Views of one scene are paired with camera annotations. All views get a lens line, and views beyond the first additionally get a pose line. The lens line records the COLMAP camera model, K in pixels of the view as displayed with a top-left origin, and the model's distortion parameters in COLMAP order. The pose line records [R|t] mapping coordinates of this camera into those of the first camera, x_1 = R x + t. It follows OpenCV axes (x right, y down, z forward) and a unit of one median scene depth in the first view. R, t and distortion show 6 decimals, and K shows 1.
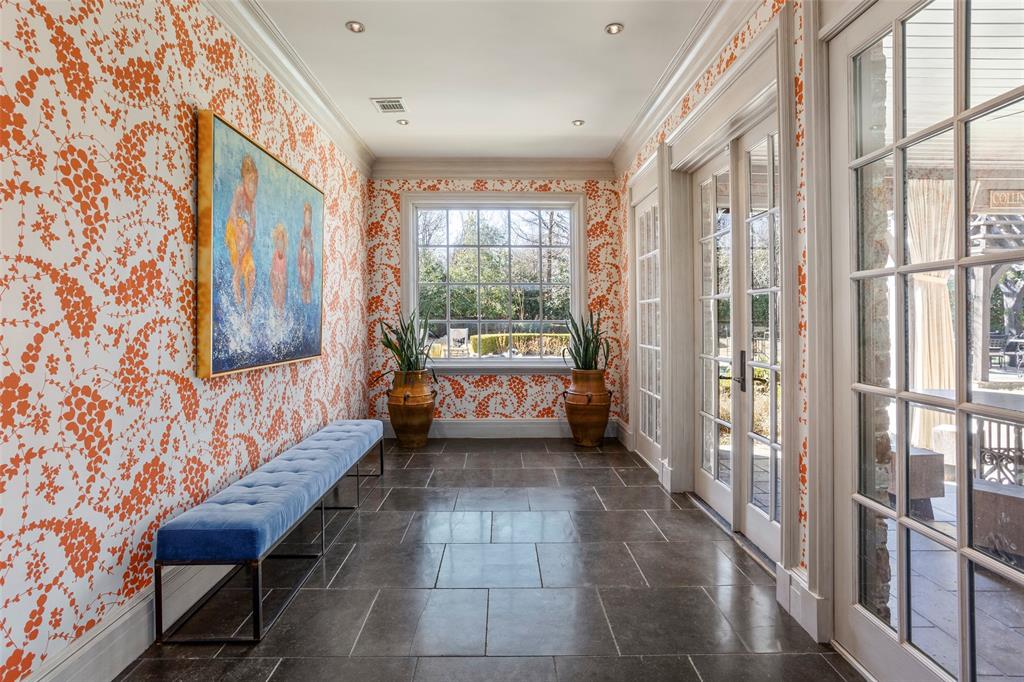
lens RADIAL K [[510.5, 0, 509.0], [0, 510.5, 336.4], [0, 0, 1]] dist [-0.033883, 0.016810]
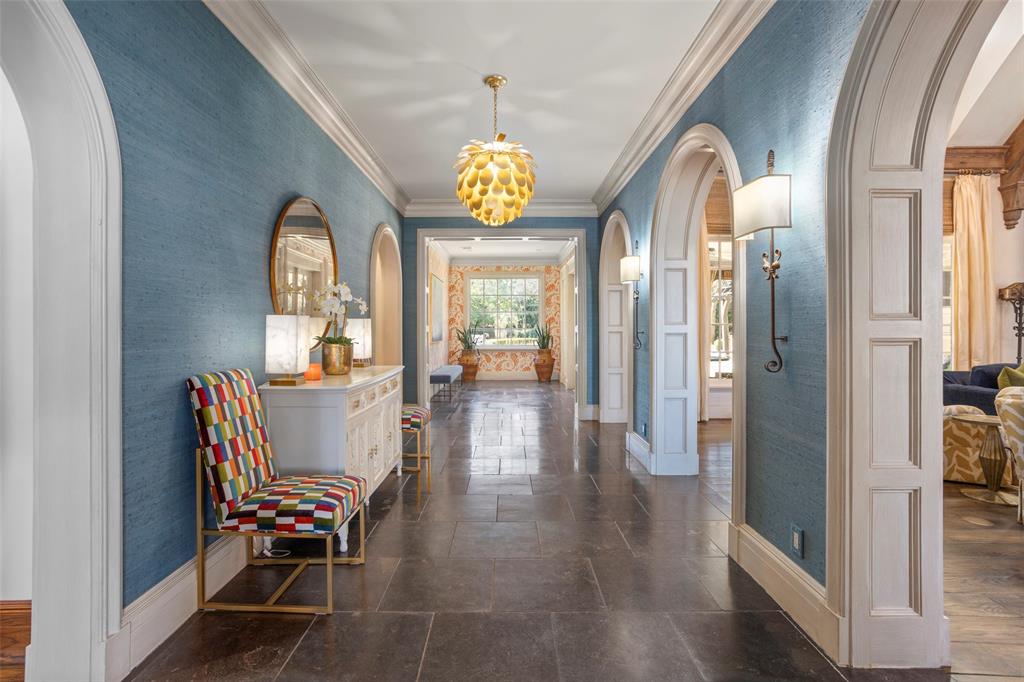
lens RADIAL K [[510.5, 0, 513.0], [0, 510.5, 336.1], [0, 0, 1]] dist [-0.033883, 0.016810]
pose [[0.999979, 0.003298, -0.005527, 0.023066], [-0.003360, 0.999930, -0.011344, 0.029510], [0.005489, 0.011363, 0.999920, -1.282840]]
